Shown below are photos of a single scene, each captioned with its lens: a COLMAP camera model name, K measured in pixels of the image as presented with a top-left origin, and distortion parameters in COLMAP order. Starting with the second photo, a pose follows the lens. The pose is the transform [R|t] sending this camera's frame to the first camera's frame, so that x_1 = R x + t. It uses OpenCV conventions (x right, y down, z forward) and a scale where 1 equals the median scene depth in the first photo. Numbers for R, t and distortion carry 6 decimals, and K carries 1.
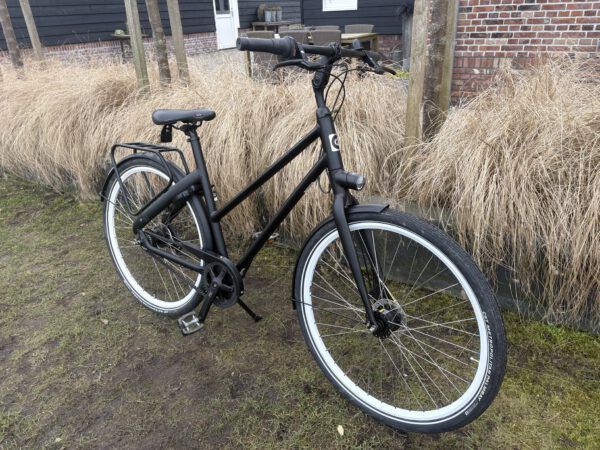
lens RADIAL K [[454.2, 0, 300.0], [0, 454.2, 225.0], [0, 0, 1]] dist [-0.002013, -0.003018]
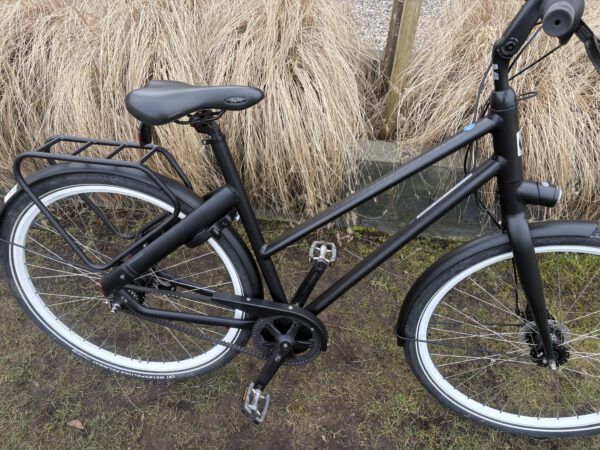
lens RADIAL K [[454.2, 0, 300.0], [0, 454.2, 225.0], [0, 0, 1]] dist [-0.002013, -0.003018]
pose [[0.878531, -0.246841, 0.408965, -0.390621], [0.109680, 0.937503, 0.330241, -0.257573], [-0.464923, -0.245272, 0.850699, 0.429733]]
